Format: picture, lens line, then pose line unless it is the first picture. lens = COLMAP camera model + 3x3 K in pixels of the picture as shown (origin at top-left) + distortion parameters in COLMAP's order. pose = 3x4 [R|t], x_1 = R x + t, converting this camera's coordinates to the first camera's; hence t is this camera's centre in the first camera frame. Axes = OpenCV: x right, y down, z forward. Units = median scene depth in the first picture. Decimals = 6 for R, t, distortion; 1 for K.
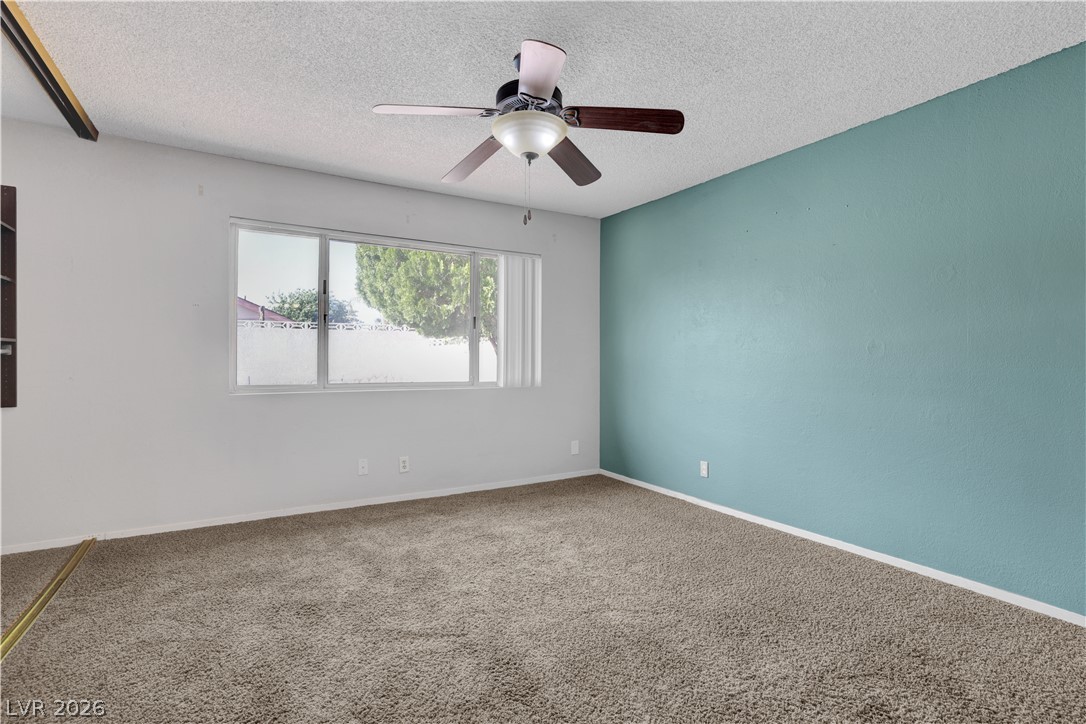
lens RADIAL K [[529.5, 0, 547.4], [0, 529.5, 365.7], [0, 0, 1]] dist [-0.035443, 0.018886]
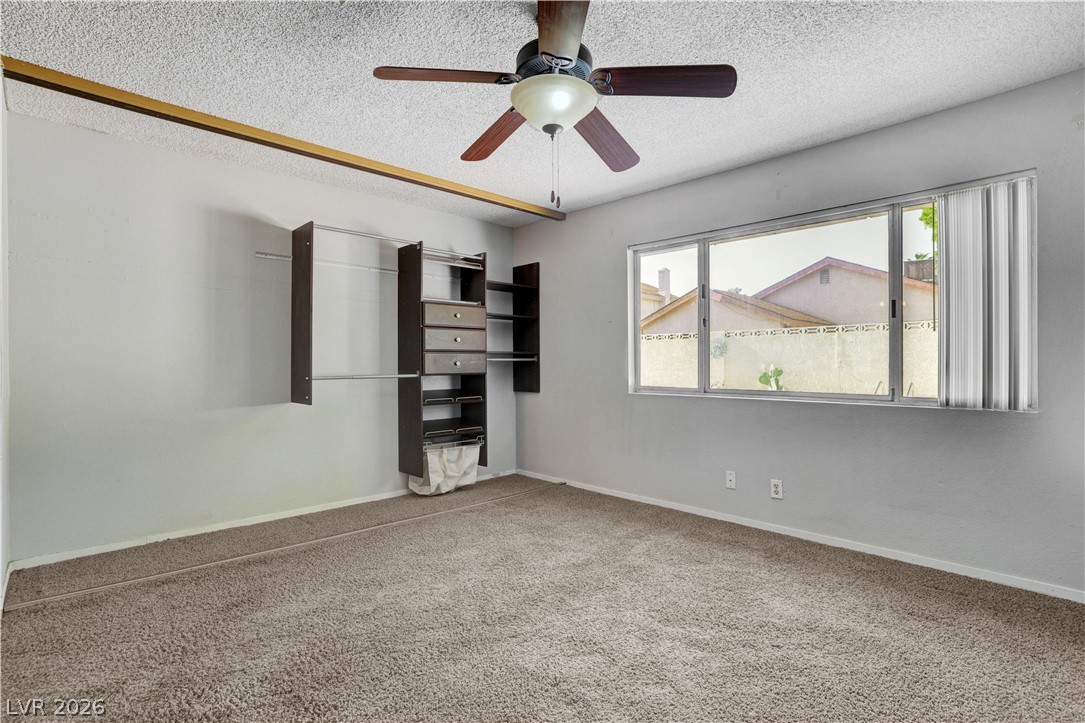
lens RADIAL K [[529.0, 0, 547.7], [0, 529.0, 358.6], [0, 0, 1]] dist [-0.035443, 0.018886]
pose [[0.214295, -0.017564, -0.976611, 0.513631], [-0.014170, 0.999677, -0.021088, 0.003408], [0.976666, 0.018357, 0.213977, 0.510372]]
